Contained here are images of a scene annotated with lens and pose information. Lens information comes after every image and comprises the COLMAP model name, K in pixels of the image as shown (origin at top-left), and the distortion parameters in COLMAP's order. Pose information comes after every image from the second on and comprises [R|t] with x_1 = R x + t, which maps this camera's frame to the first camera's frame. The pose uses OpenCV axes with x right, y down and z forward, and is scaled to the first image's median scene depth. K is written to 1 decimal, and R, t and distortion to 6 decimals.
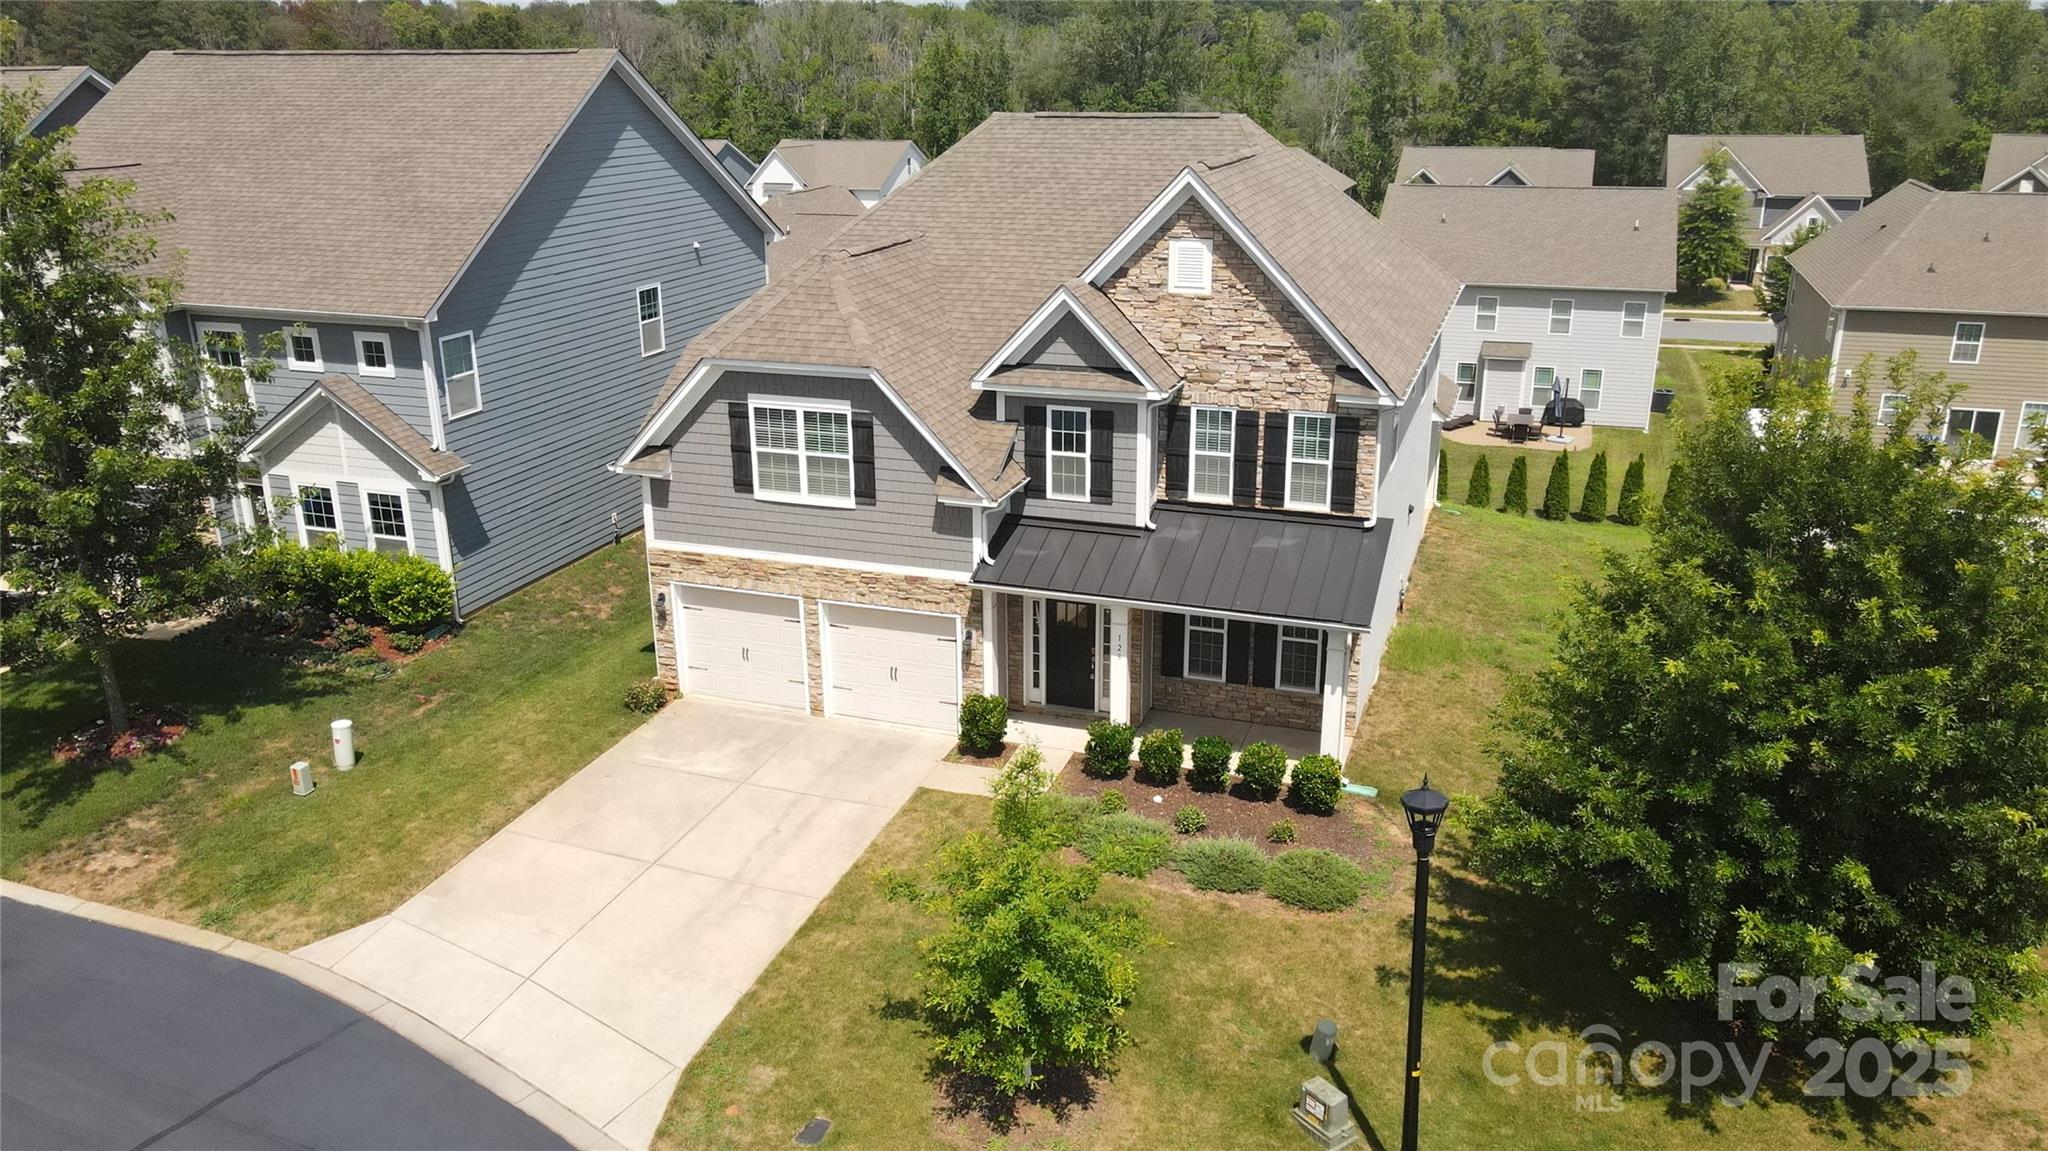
lens RADIAL K [[1496.5, 0, 1023.8], [0, 1496.5, 562.5], [0, 0, 1]] dist [-0.002898, 0.029525]
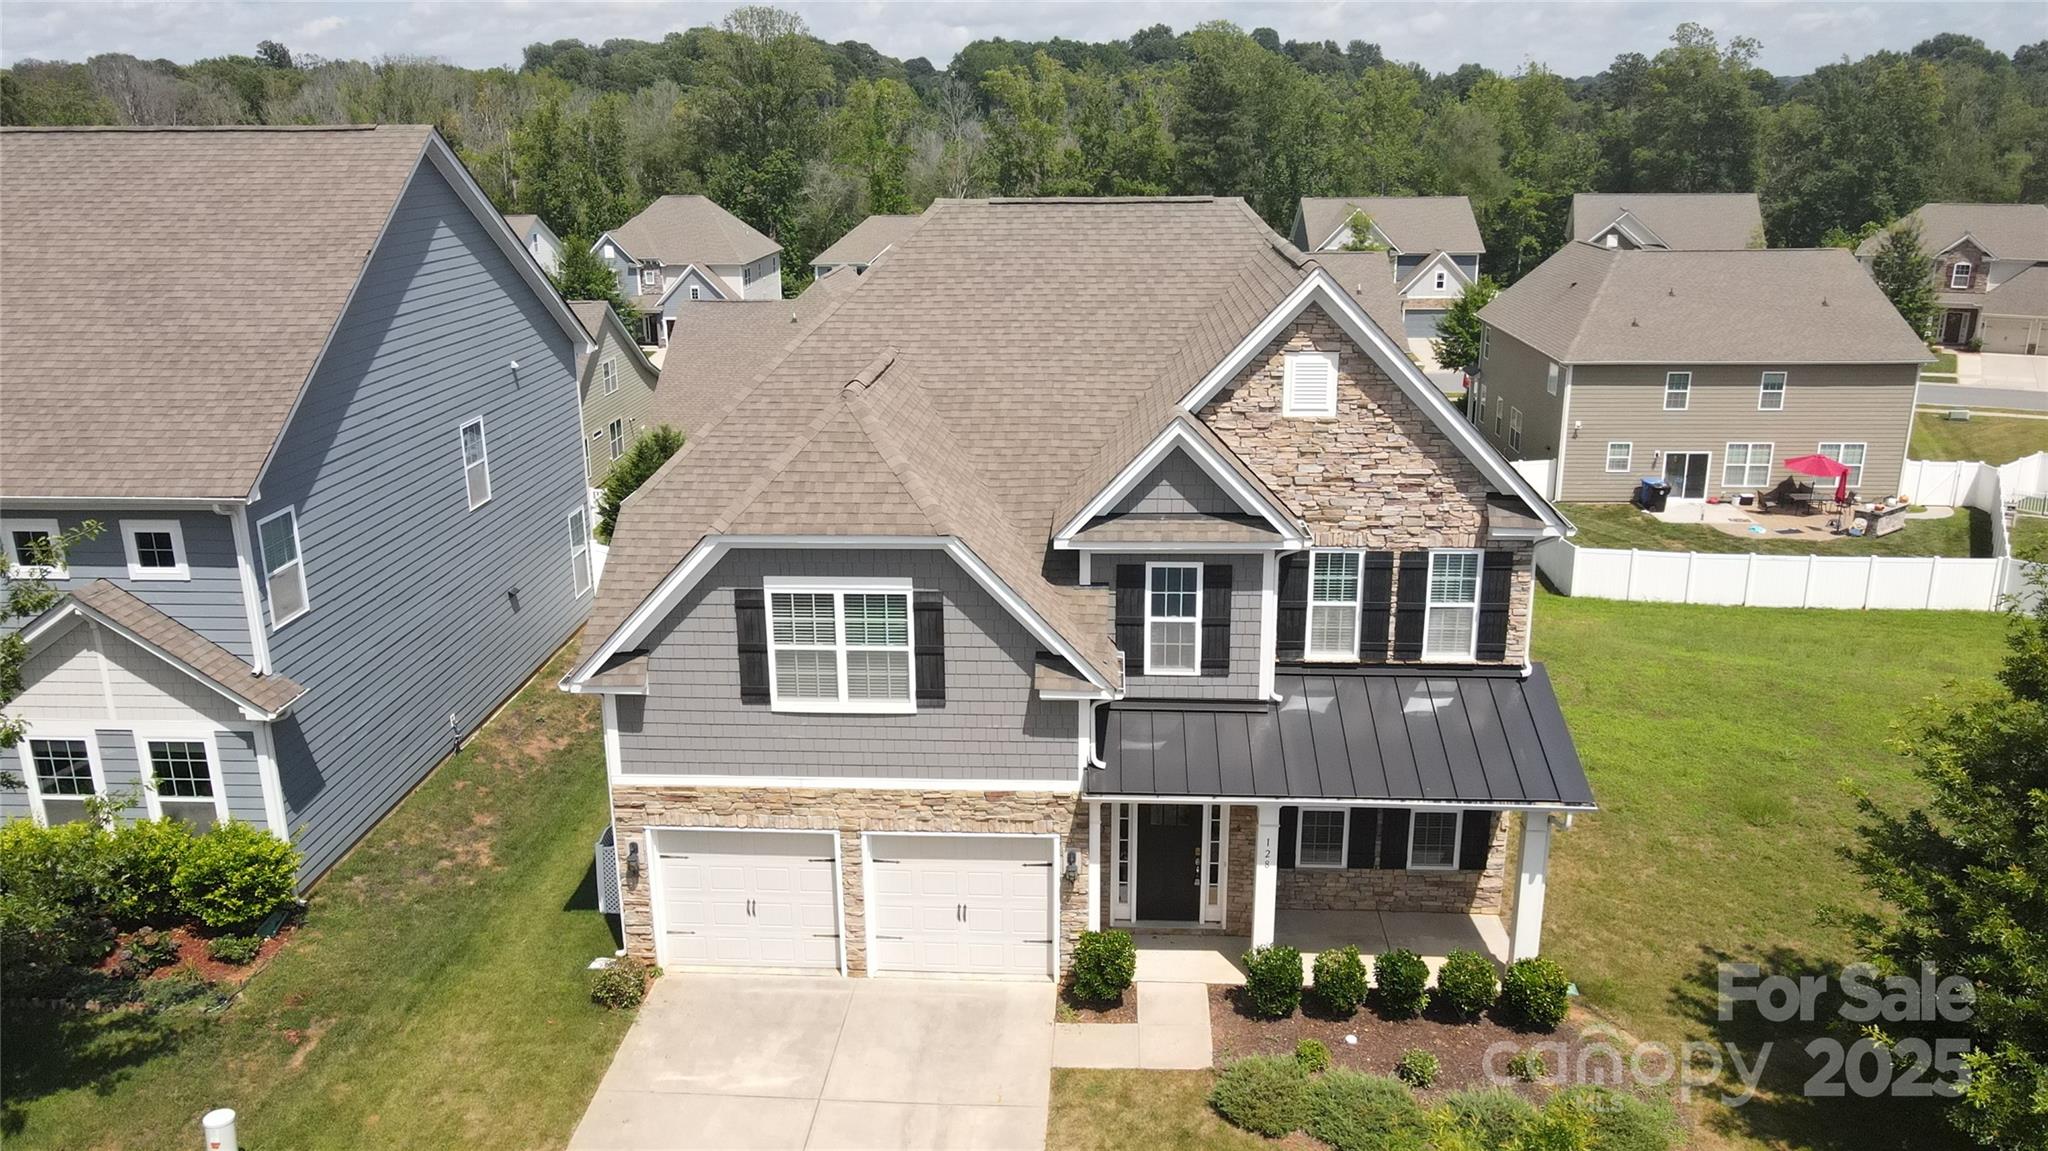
lens RADIAL K [[1496.5, 0, 1029.0], [0, 1496.5, 568.9], [0, 0, 1]] dist [-0.002898, 0.029525]
pose [[0.961552, -0.080516, 0.262556, -0.238854], [0.089973, 0.995651, -0.024177, -0.081179], [-0.259467, 0.046870, 0.964614, 0.219479]]
